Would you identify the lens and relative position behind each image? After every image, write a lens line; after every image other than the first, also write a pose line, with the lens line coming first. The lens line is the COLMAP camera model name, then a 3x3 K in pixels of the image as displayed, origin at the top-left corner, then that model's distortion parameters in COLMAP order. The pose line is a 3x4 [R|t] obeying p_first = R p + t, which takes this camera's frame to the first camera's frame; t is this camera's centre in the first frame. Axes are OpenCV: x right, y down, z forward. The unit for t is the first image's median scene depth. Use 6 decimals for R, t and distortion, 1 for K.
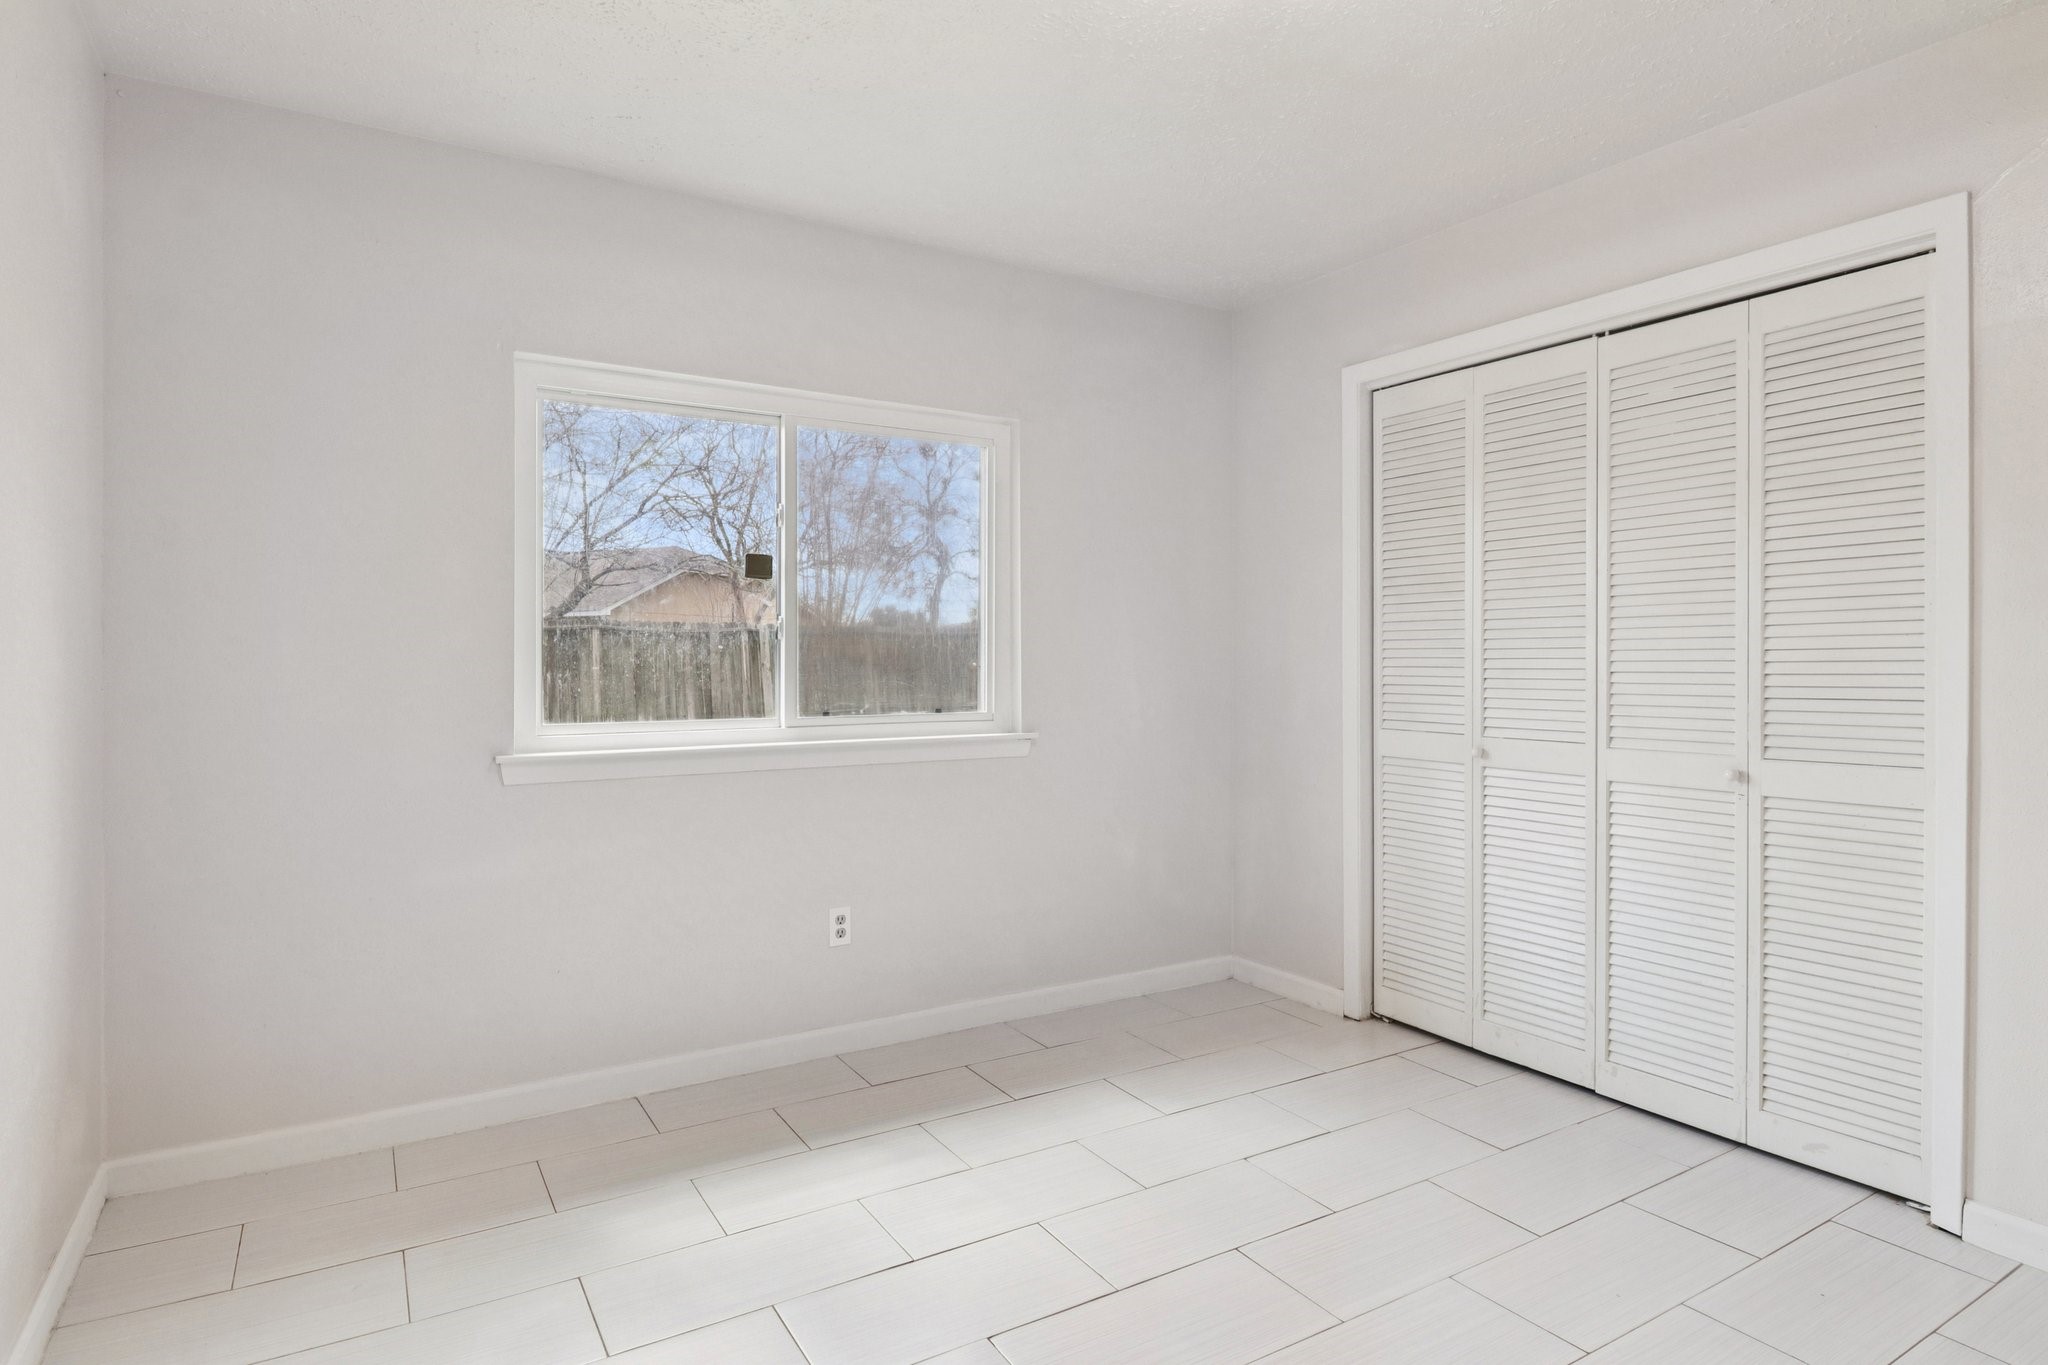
lens RADIAL K [[1121.0, 0, 1028.0], [0, 1121.0, 677.1], [0, 0, 1]] dist [0.001350, -0.001750]
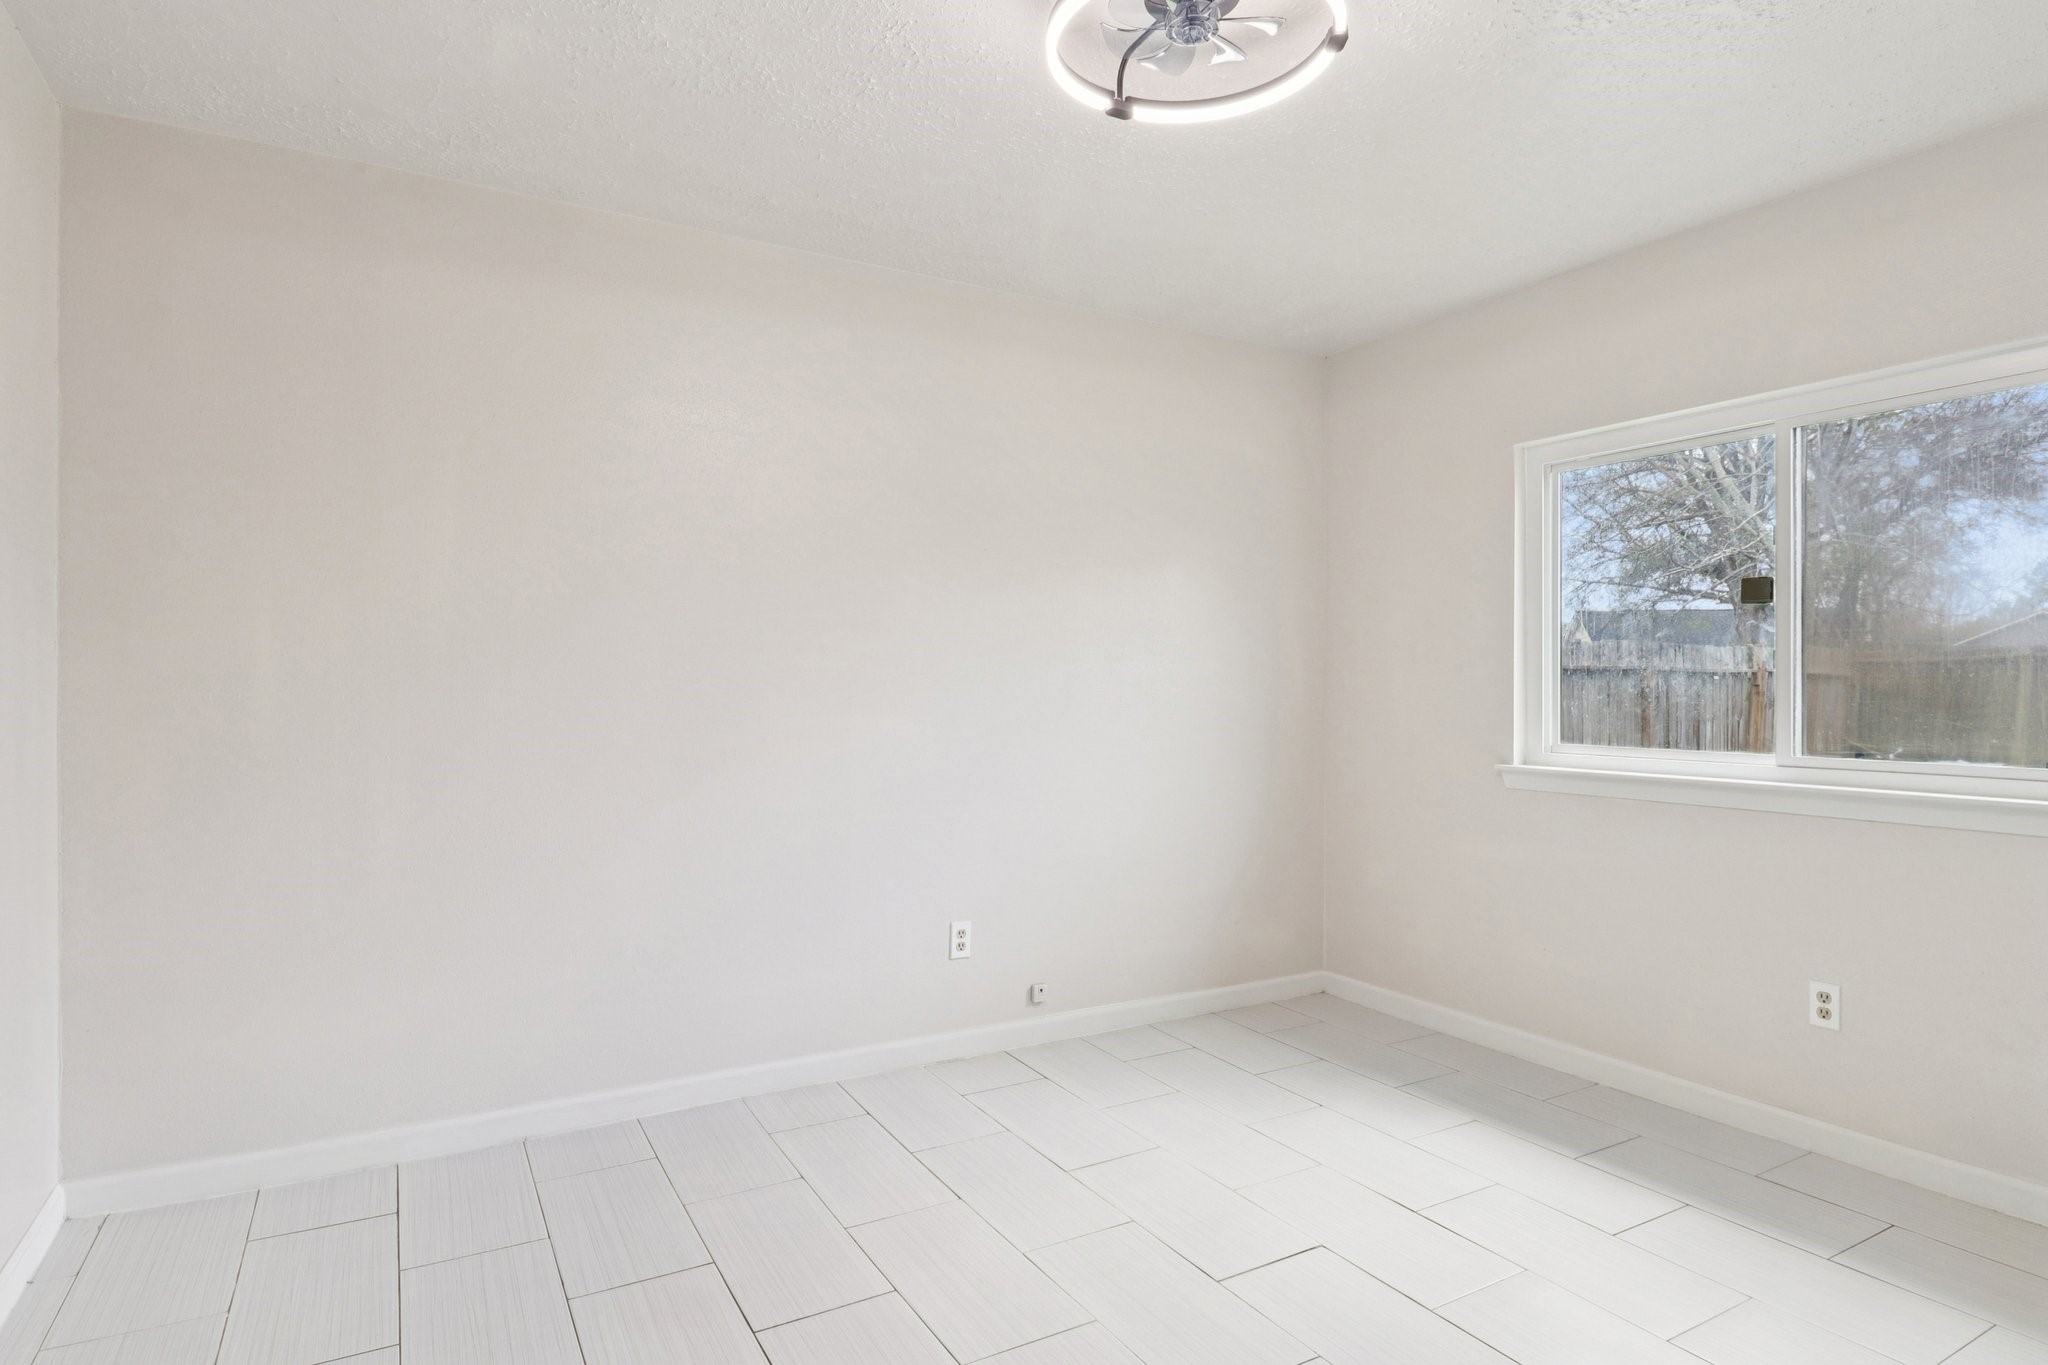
lens RADIAL K [[1121.0, 0, 1021.8], [0, 1121.0, 687.3], [0, 0, 1]] dist [0.001350, -0.001750]
pose [[-0.040983, 0.000174, -0.999160, 0.707308], [-0.020690, 0.999785, 0.001023, -0.006732], [0.998946, 0.020715, -0.040971, 0.422470]]
